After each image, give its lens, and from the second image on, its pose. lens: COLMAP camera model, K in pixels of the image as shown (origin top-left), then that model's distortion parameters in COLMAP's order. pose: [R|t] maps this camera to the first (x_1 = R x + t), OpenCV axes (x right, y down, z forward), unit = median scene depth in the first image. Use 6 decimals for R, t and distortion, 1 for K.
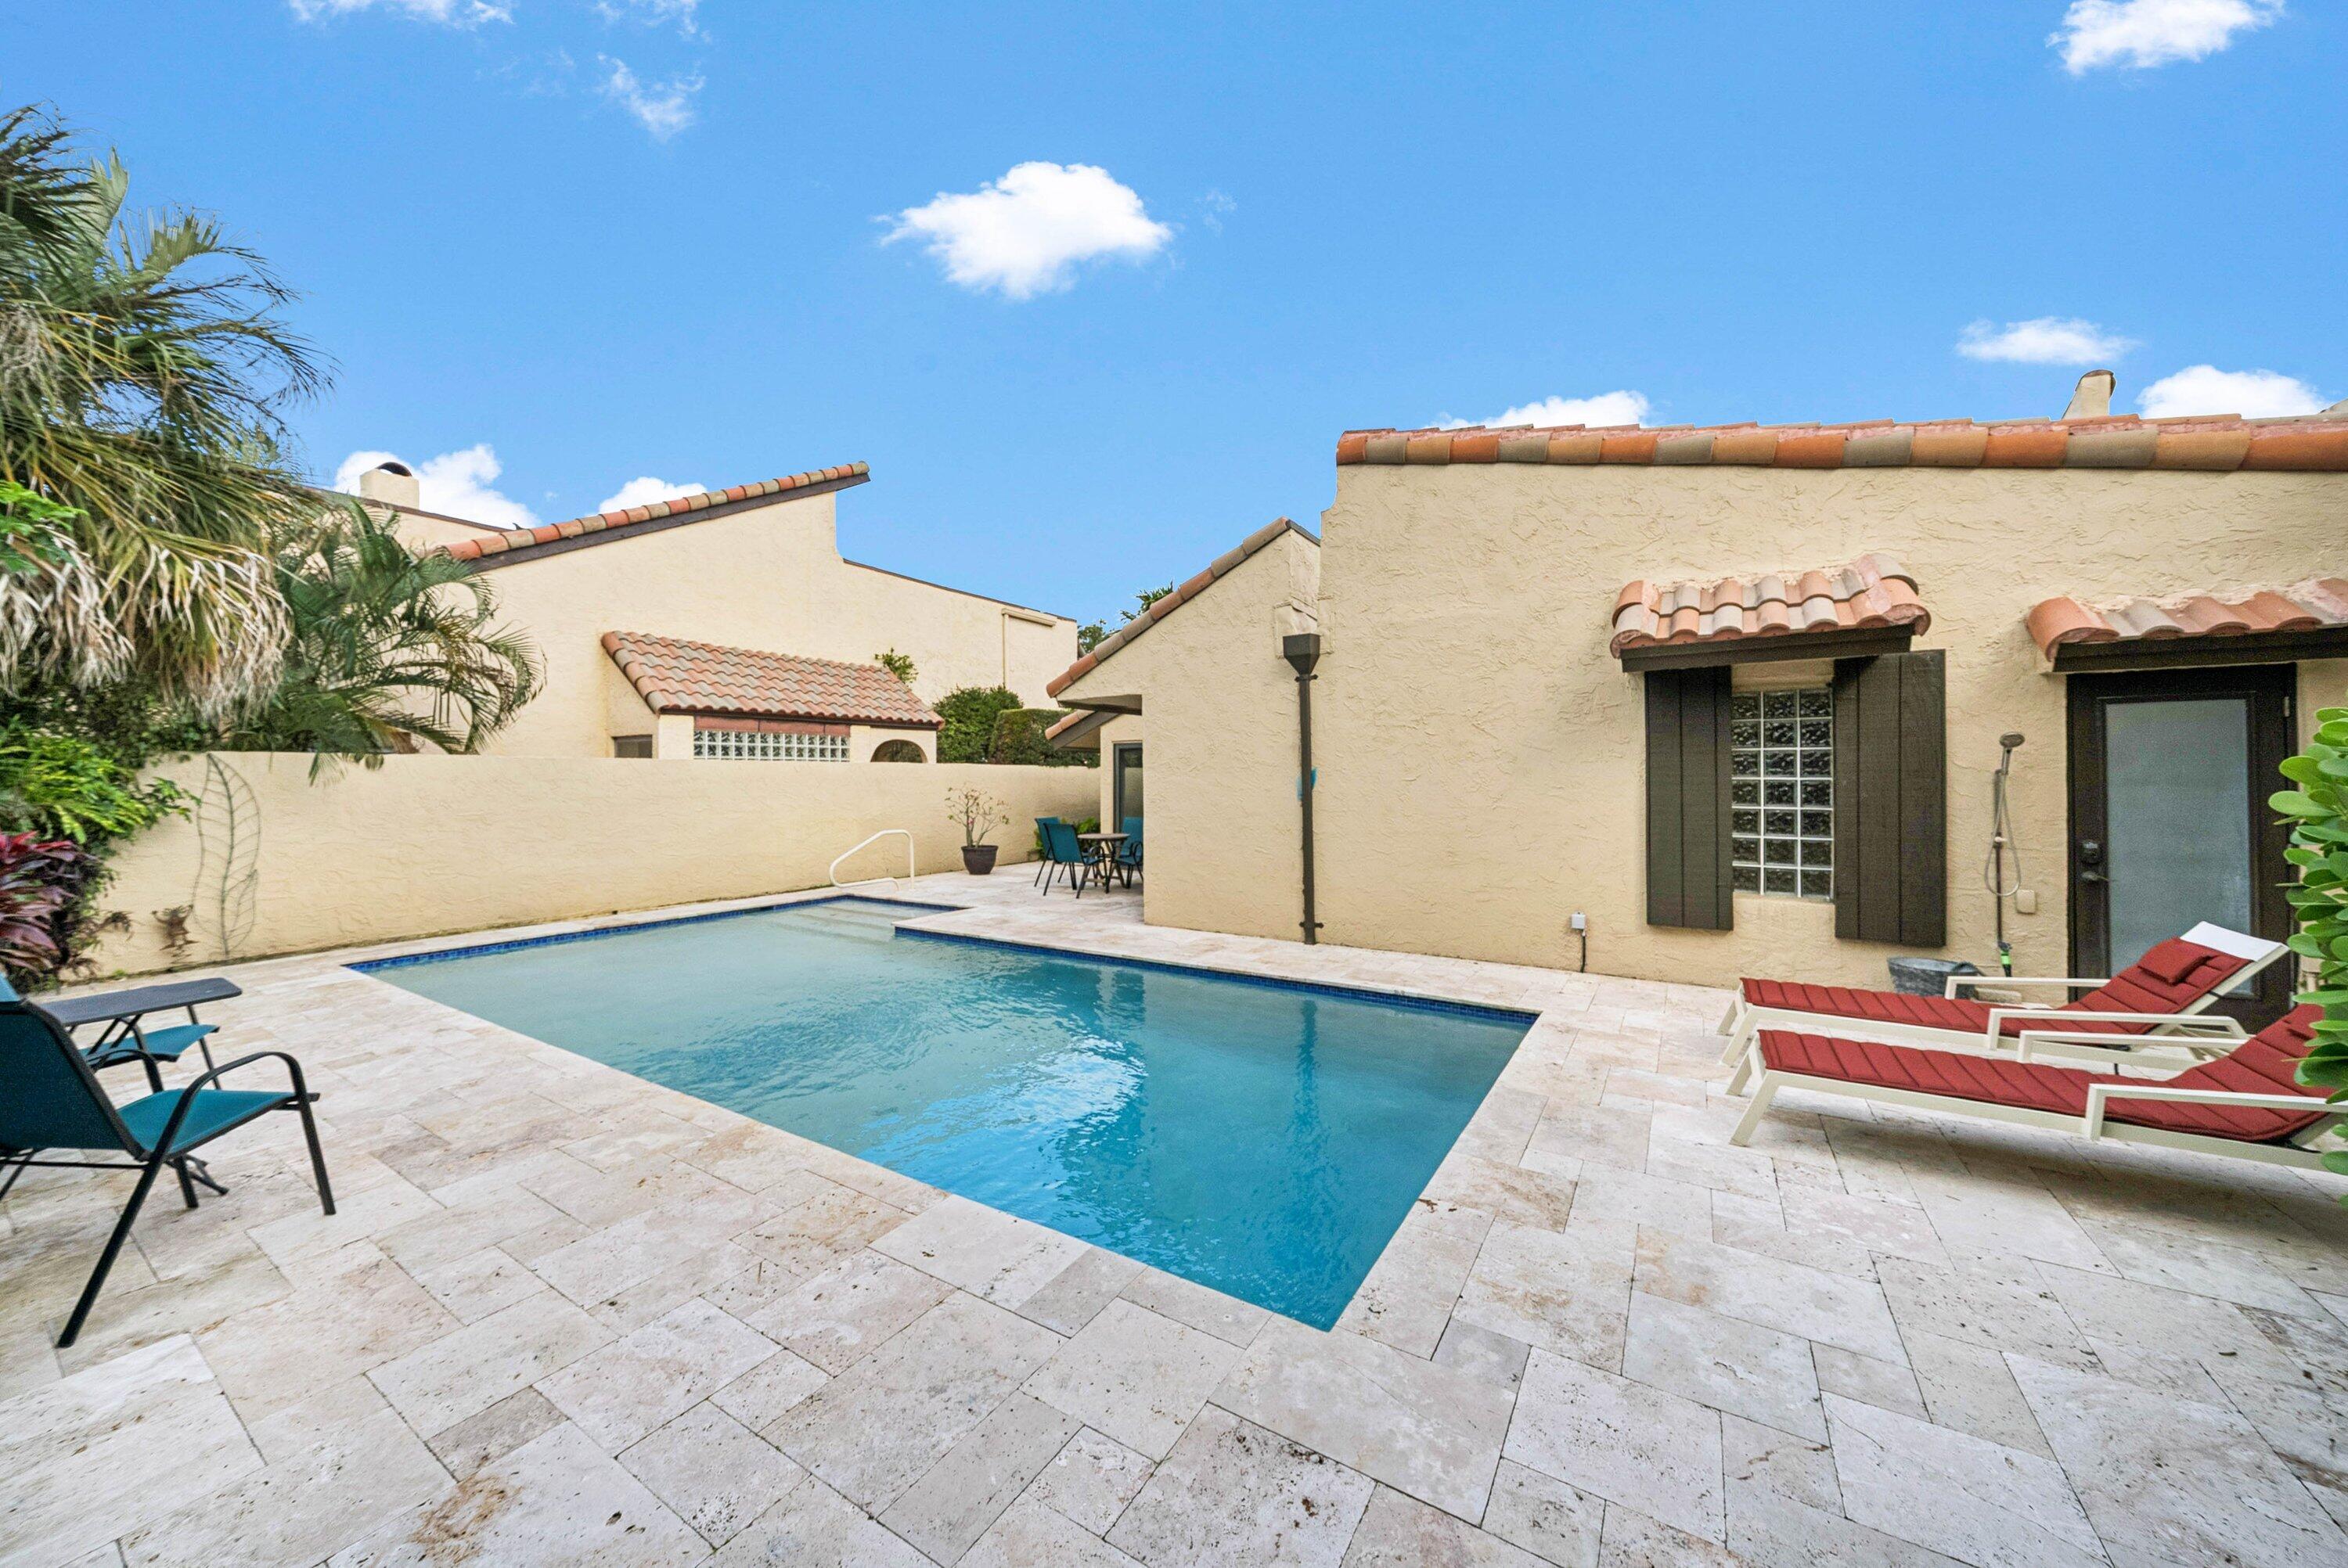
lens RADIAL K [[869.7, 0, 1174.0], [0, 869.7, 784.0], [0, 0, 1]] dist [-0.001129, -0.000166]
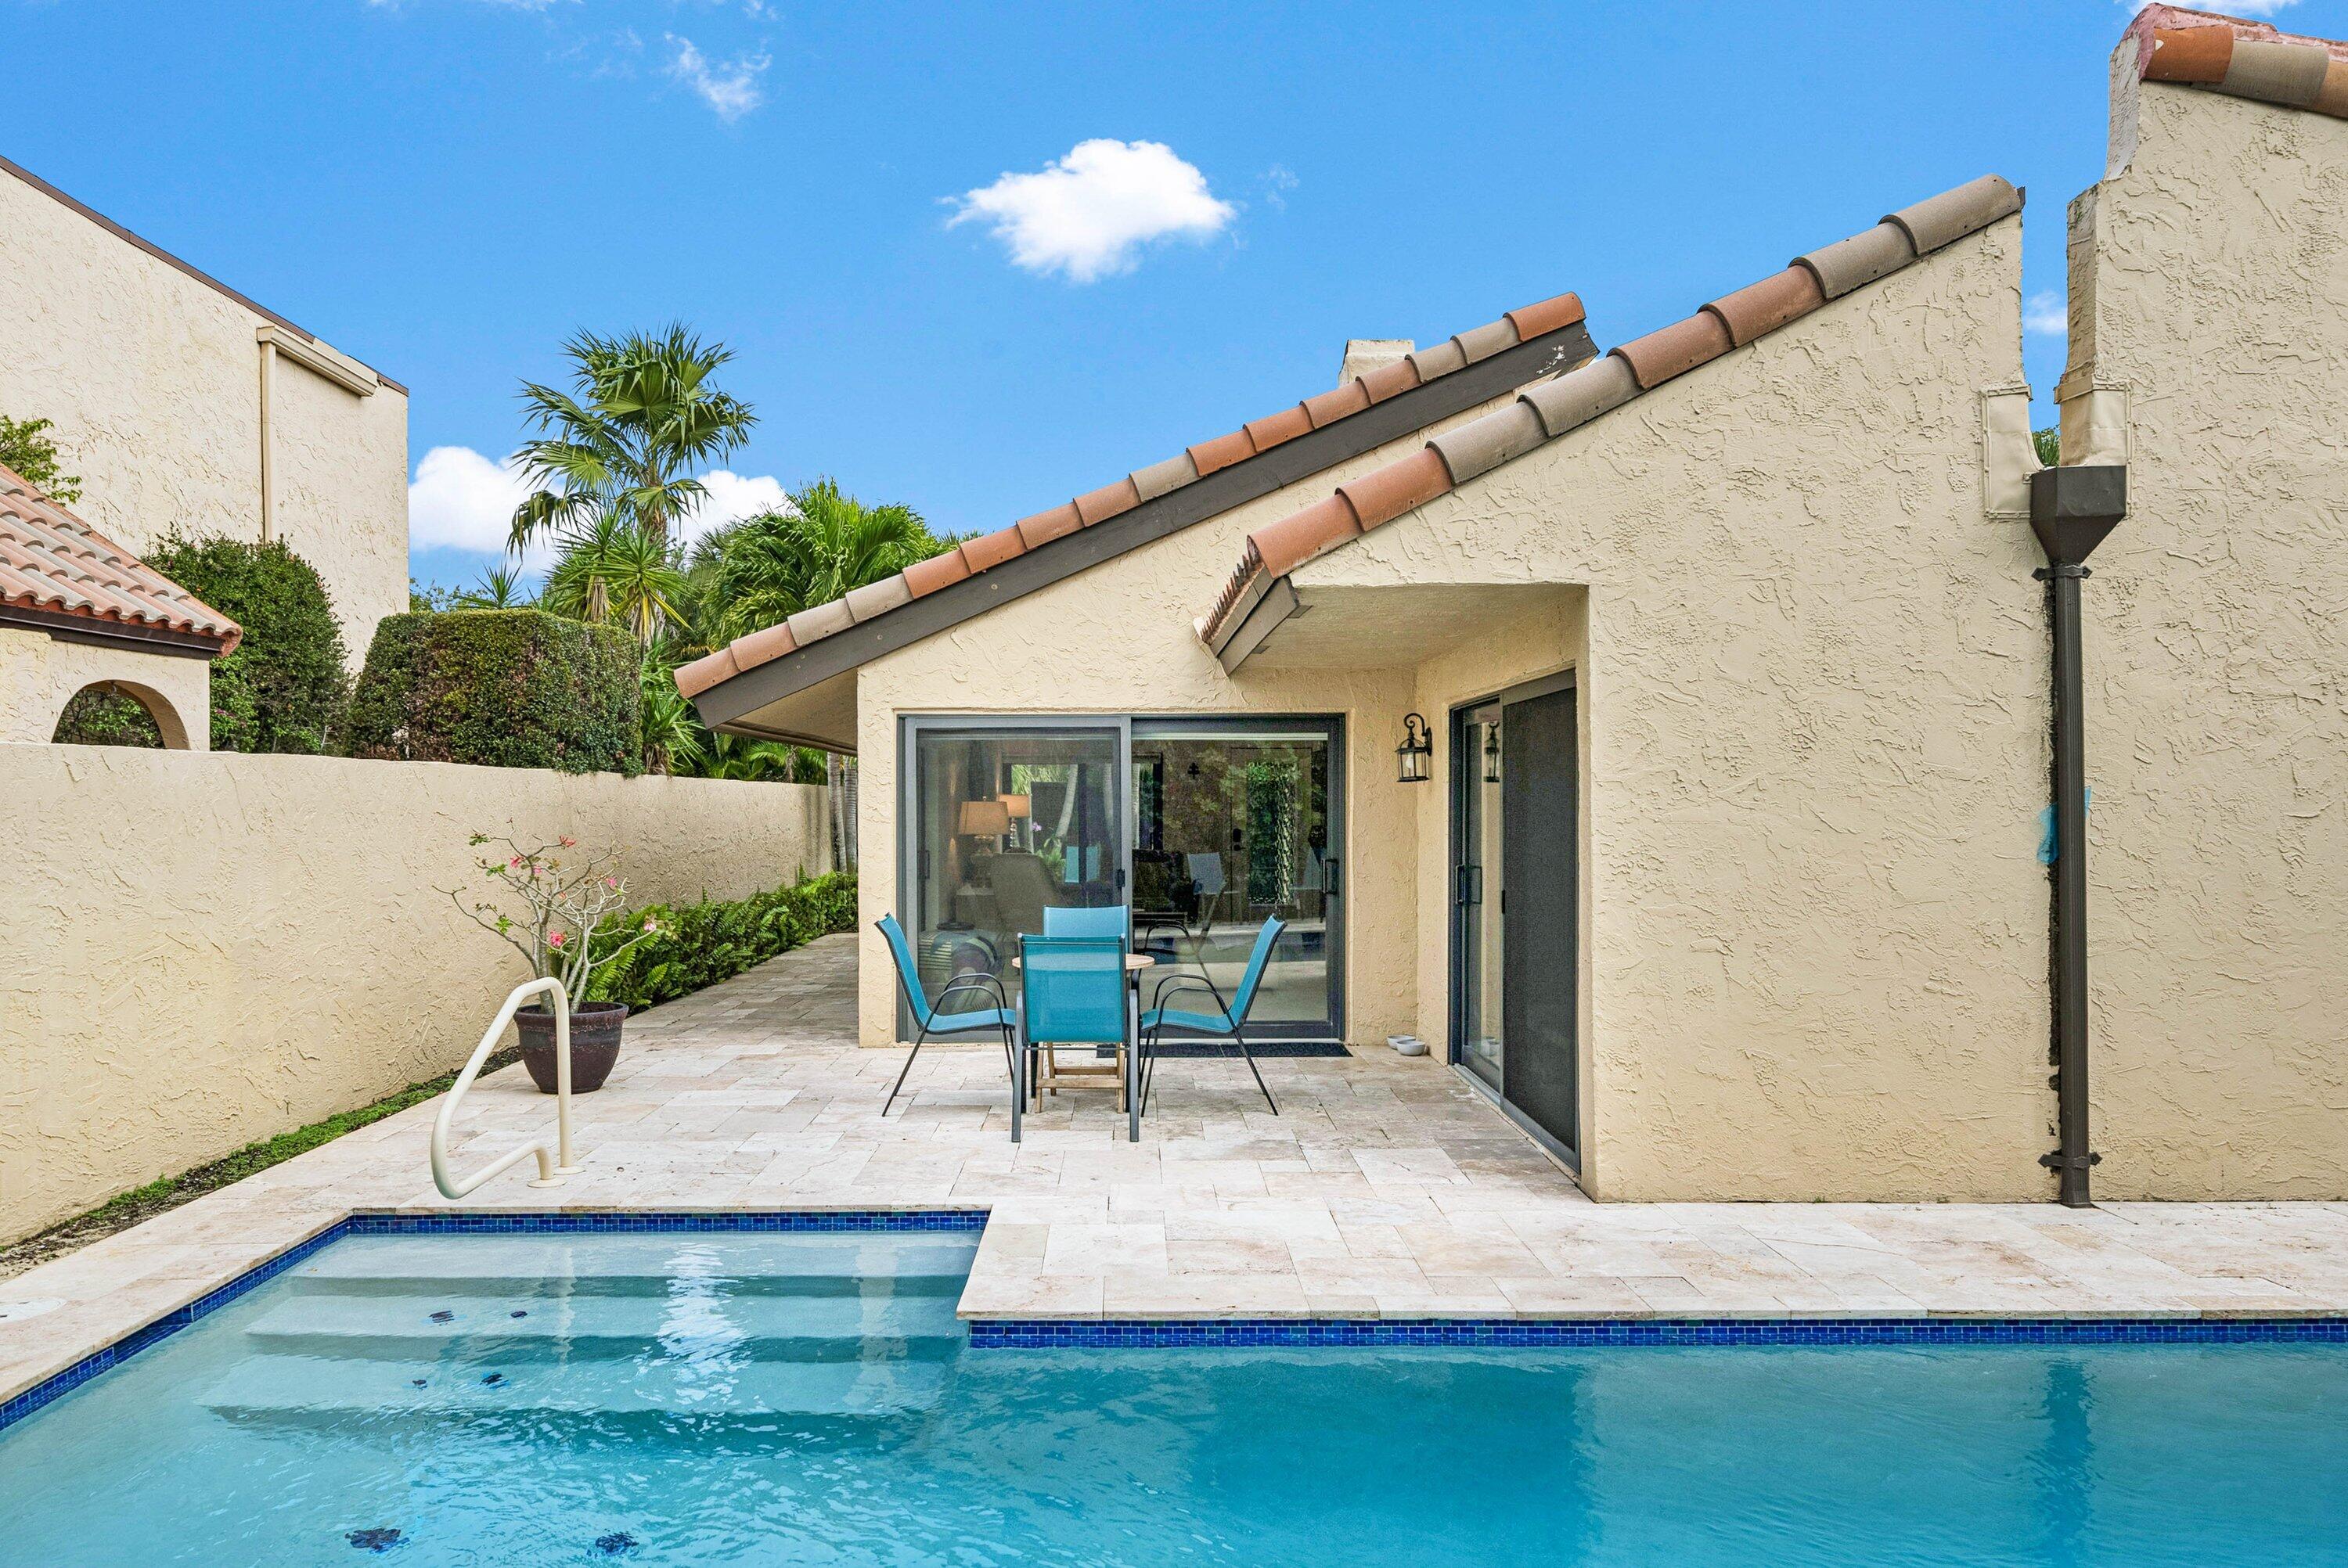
lens RADIAL K [[1598.0, 0, 1164.1], [0, 1598.0, 808.1], [0, 0, 1]] dist [0.004834, 0.000817]
pose [[0.831422, -0.002263, 0.555637, -0.635804], [0.000518, 0.999994, 0.003298, -0.010972], [-0.555641, -0.002454, 0.831418, 0.596662]]
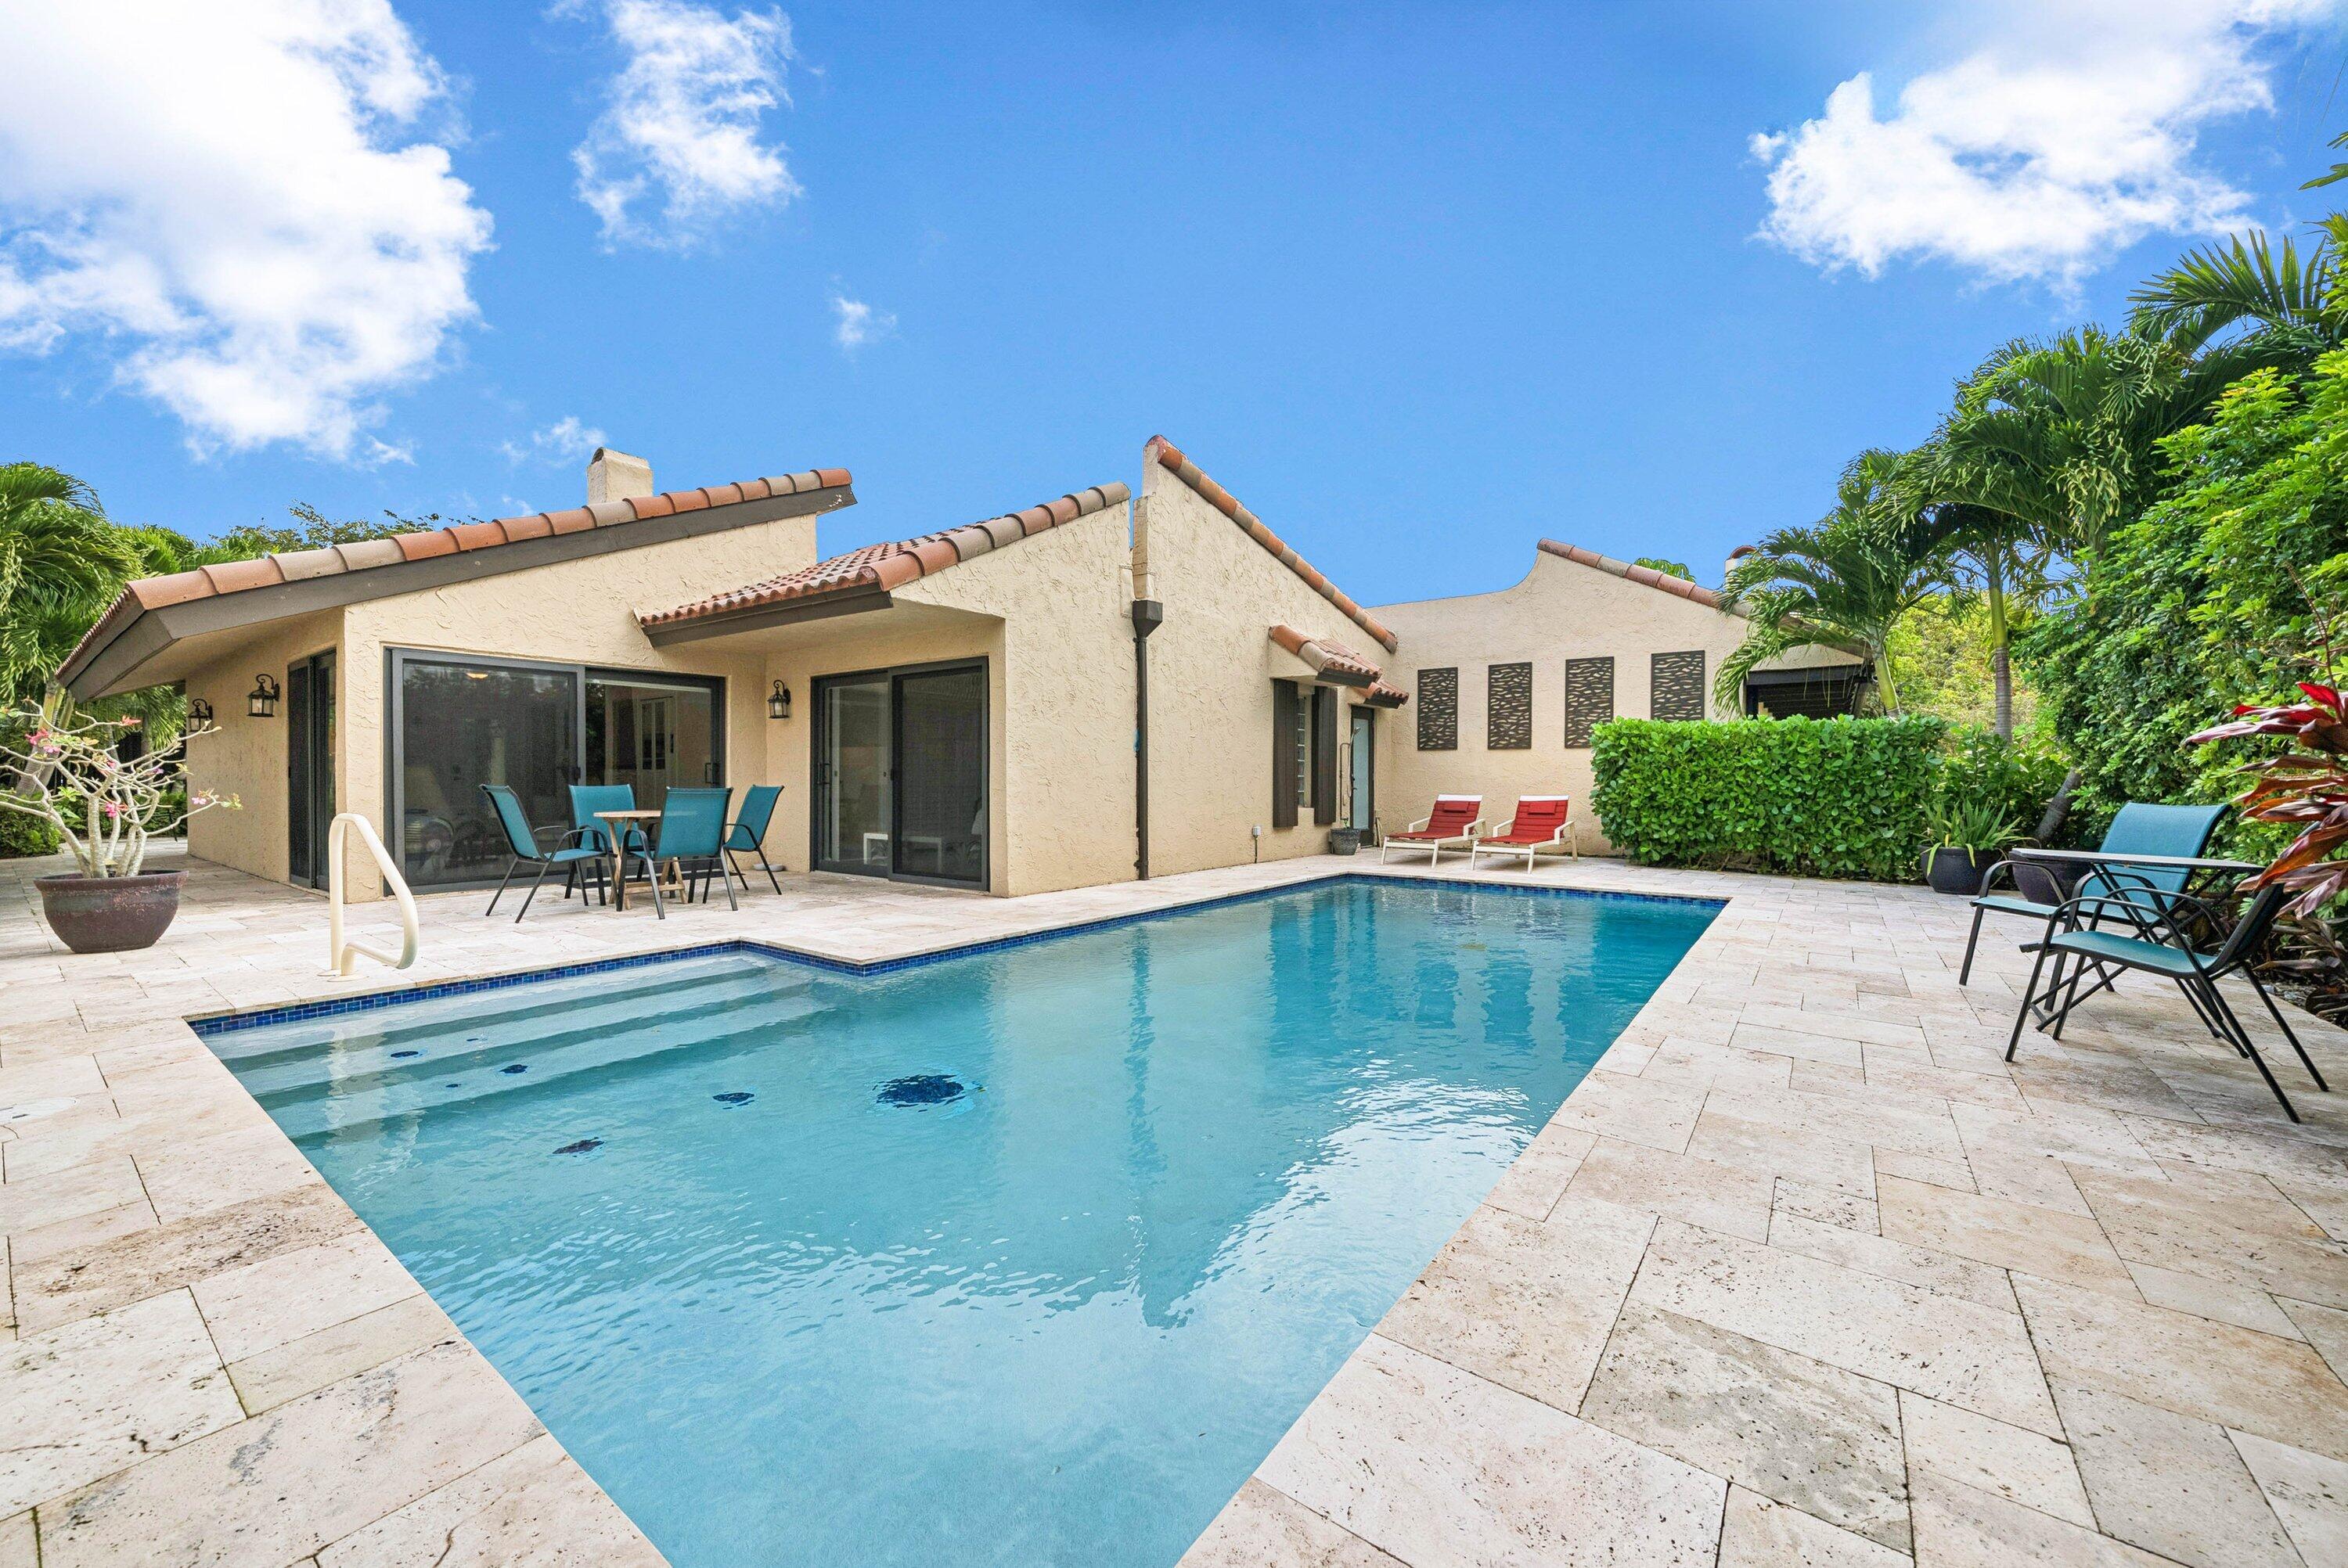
lens RADIAL K [[869.7, 0, 1174.0], [0, 869.7, 784.0], [0, 0, 1]] dist [-0.001129, -0.000166]
pose [[0.064591, -0.006530, 0.997890, -0.945112], [-0.001426, 0.999977, 0.006636, 0.052898], [-0.997911, -0.001852, 0.064580, 0.882472]]
